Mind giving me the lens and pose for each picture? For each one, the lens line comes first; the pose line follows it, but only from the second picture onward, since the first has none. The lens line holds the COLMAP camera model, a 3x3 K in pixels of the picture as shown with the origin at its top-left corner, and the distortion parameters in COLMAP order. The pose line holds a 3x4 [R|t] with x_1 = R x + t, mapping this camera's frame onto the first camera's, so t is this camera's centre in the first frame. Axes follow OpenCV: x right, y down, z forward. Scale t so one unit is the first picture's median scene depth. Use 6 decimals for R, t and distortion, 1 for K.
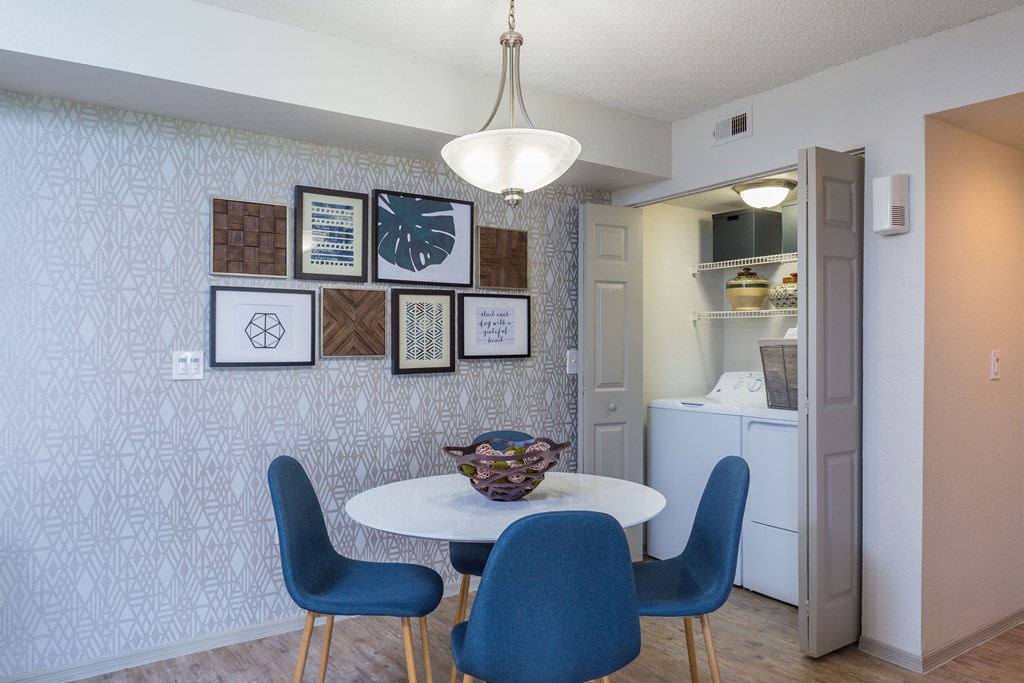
lens RADIAL K [[742.1, 0, 512.0], [0, 742.1, 341.5], [0, 0, 1]] dist [0.003361, -0.000601]
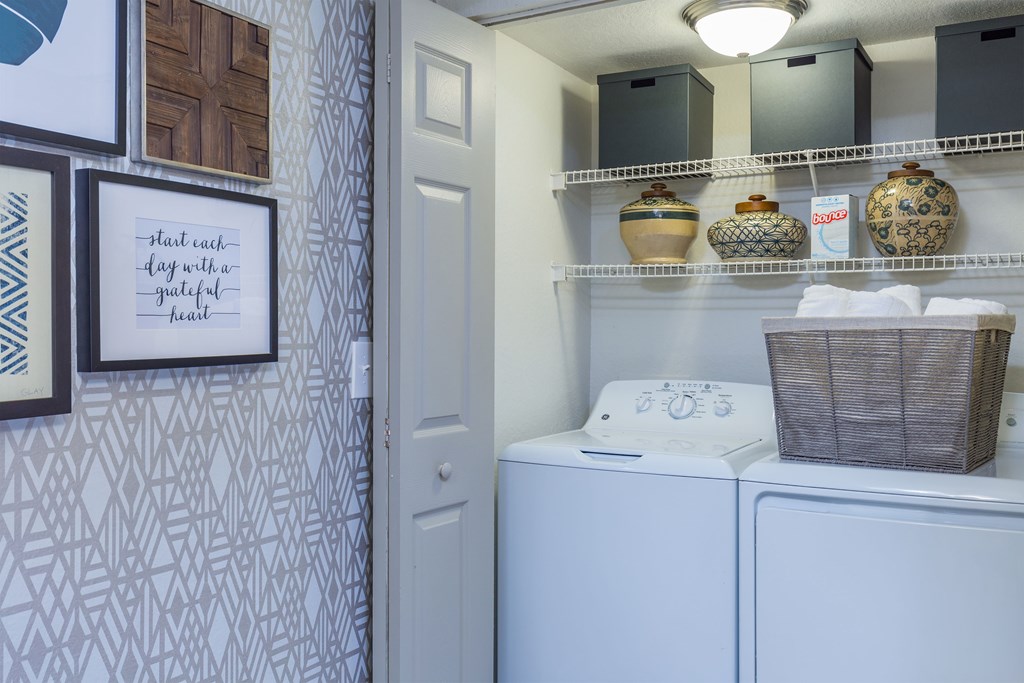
lens RADIAL K [[932.0, 0, 512.0], [0, 932.0, 341.5], [0, 0, 1]] dist [-0.003227, -0.002829]
pose [[0.903897, -0.004245, 0.427728, -0.071312], [-0.004268, 0.999811, 0.018942, 0.001517], [-0.427728, -0.018947, 0.903709, 0.519910]]
